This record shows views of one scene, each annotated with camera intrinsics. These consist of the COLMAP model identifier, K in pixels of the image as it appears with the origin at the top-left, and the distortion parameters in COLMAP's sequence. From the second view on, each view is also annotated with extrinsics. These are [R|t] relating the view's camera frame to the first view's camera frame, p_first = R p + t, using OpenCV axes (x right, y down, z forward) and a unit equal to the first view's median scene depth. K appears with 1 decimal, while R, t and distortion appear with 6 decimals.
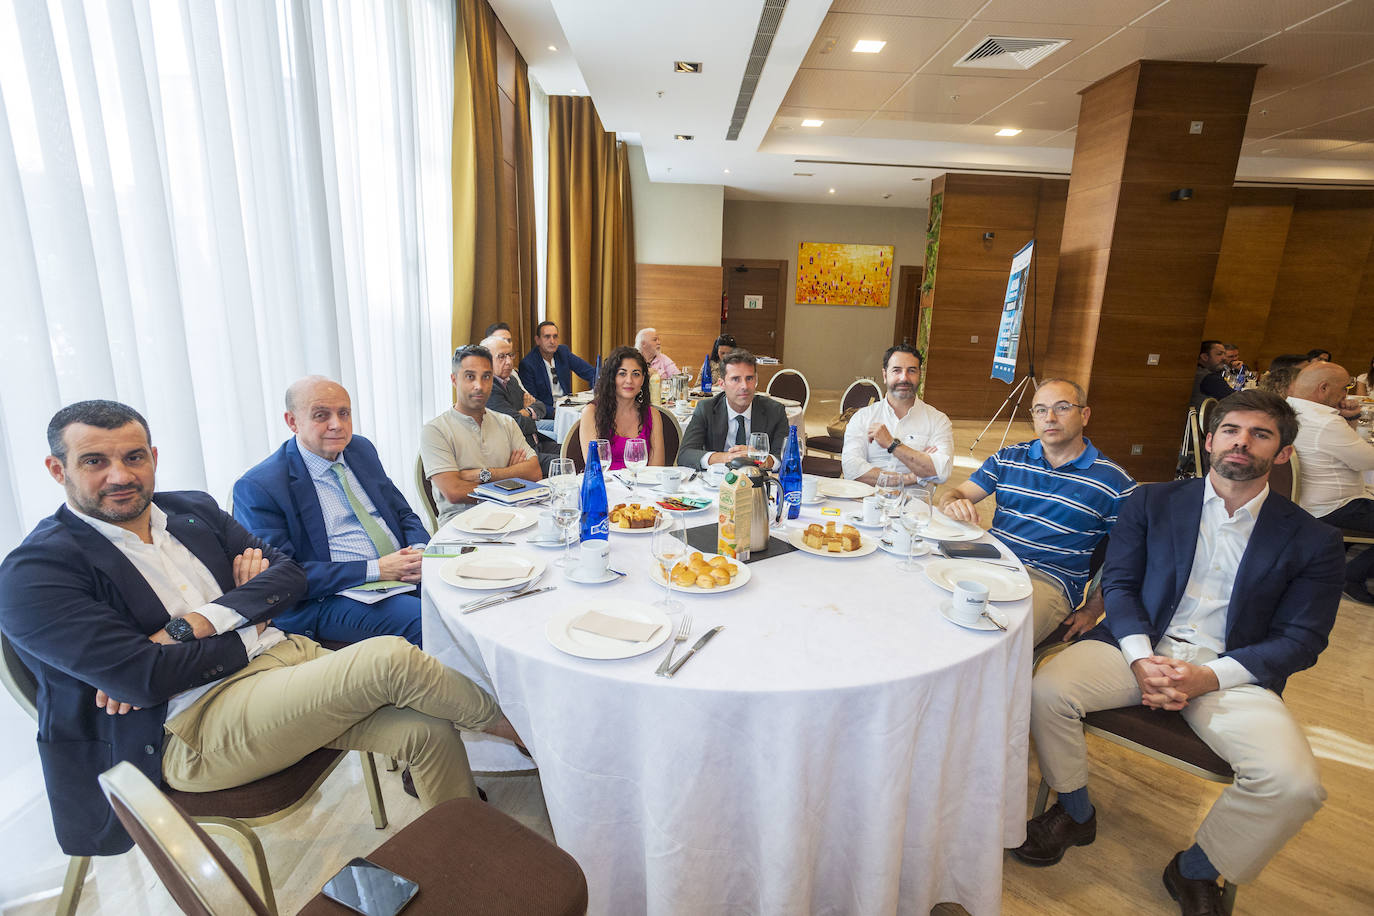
lens RADIAL K [[663.6, 0, 696.5], [0, 663.6, 459.0], [0, 0, 1]] dist [-0.040546, 0.022709]
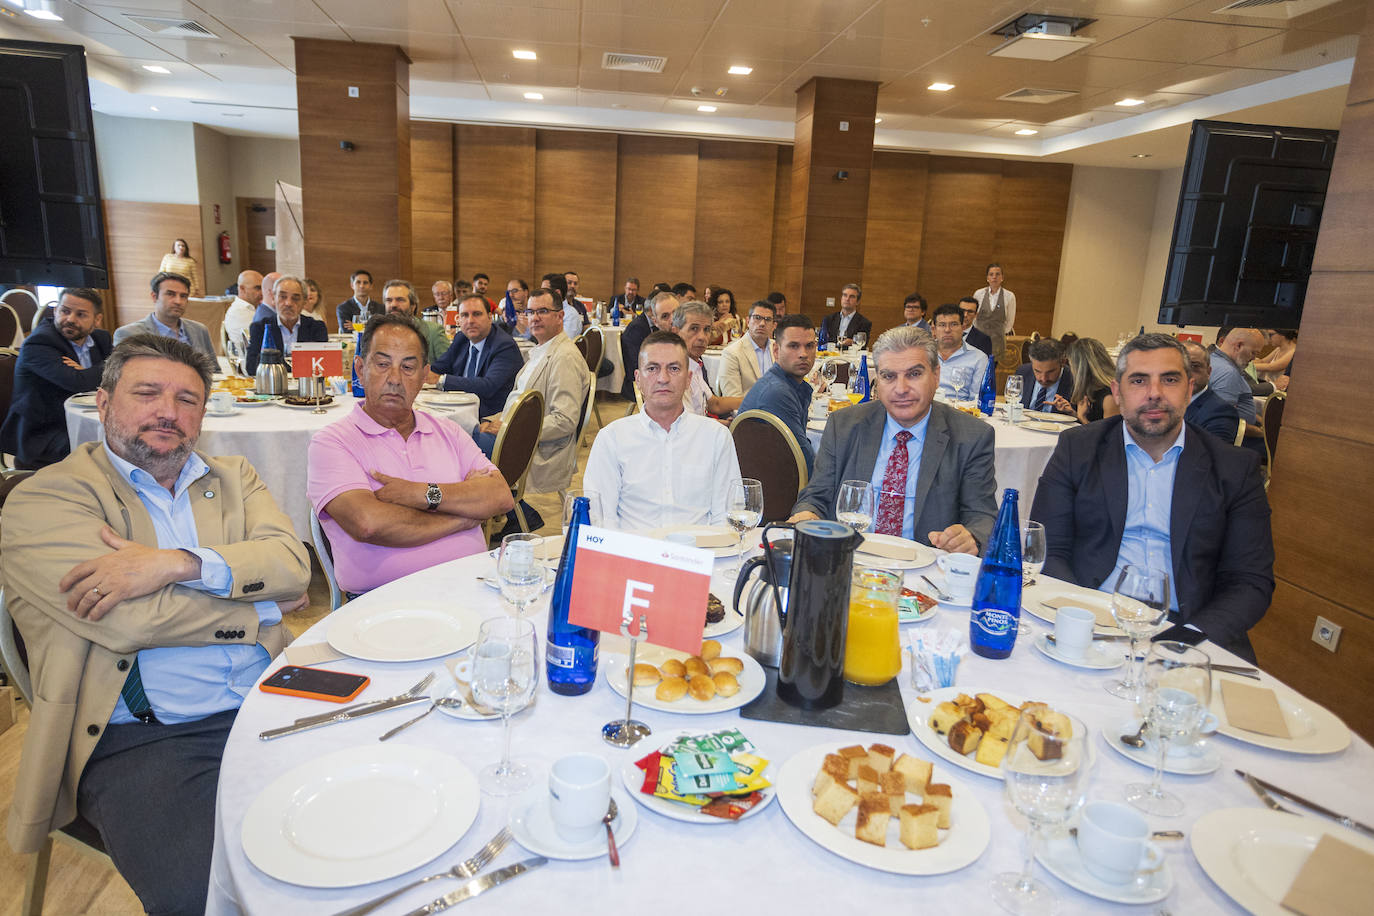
lens RADIAL K [[857.8, 0, 678.7], [0, 857.8, 444.1], [0, 0, 1]] dist [-0.016865, 0.016902]
pose [[0.993596, -0.010326, 0.112517, 0.610937], [0.012903, 0.999670, -0.022195, 0.104976], [-0.112251, 0.023505, 0.993402, -0.342808]]
